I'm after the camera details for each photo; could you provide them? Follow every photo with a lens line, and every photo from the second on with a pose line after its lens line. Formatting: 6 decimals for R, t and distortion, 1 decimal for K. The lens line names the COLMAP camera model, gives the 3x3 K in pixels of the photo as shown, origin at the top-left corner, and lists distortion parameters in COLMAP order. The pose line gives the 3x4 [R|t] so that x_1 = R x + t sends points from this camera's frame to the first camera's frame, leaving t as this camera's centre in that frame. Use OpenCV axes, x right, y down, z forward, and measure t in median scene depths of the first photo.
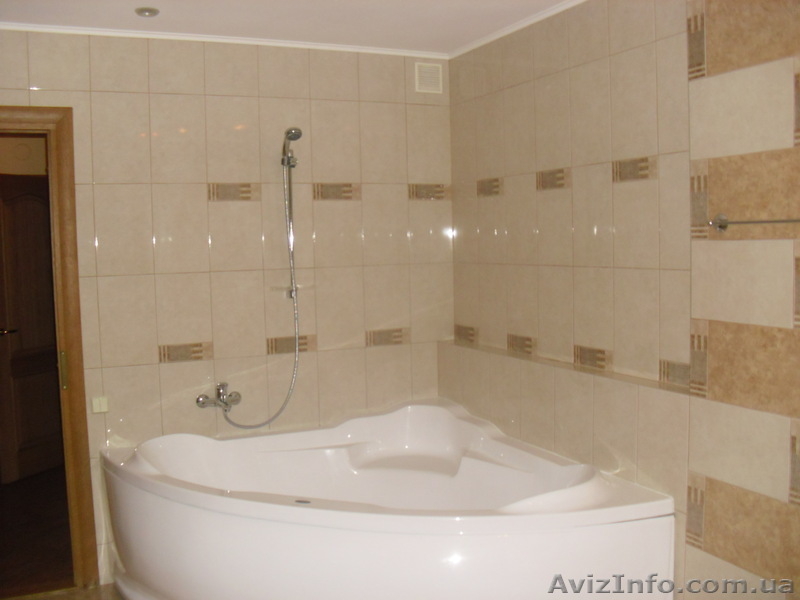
lens RADIAL K [[840.6, 0, 399.6], [0, 840.6, 299.4], [0, 0, 1]] dist [-0.004051, 0.000000]
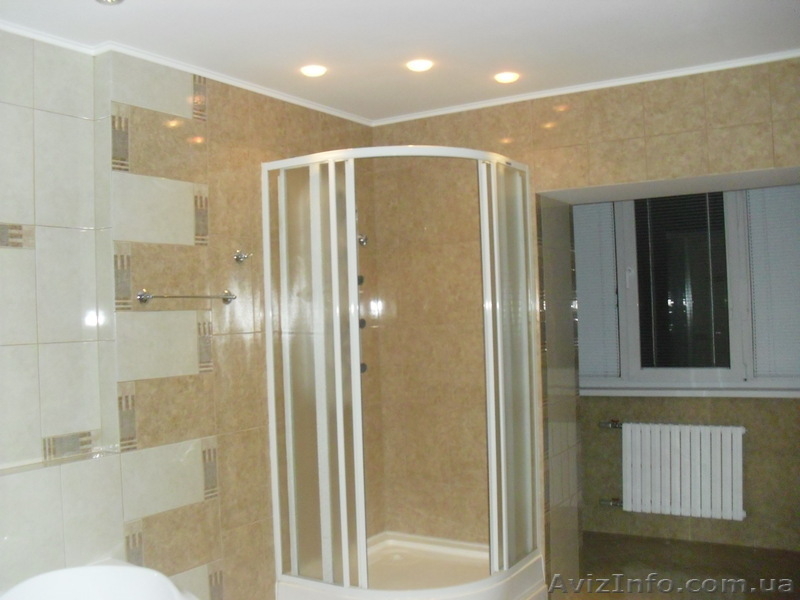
lens RADIAL K [[840.6, 0, 400.2], [0, 840.6, 301.6], [0, 0, 1]] dist [-0.004051, 0.000000]
pose [[-0.526887, 0.040462, 0.848972, -0.837670], [0.095901, 0.995318, 0.012081, -0.064583], [-0.844507, 0.087783, -0.528300, 1.340182]]
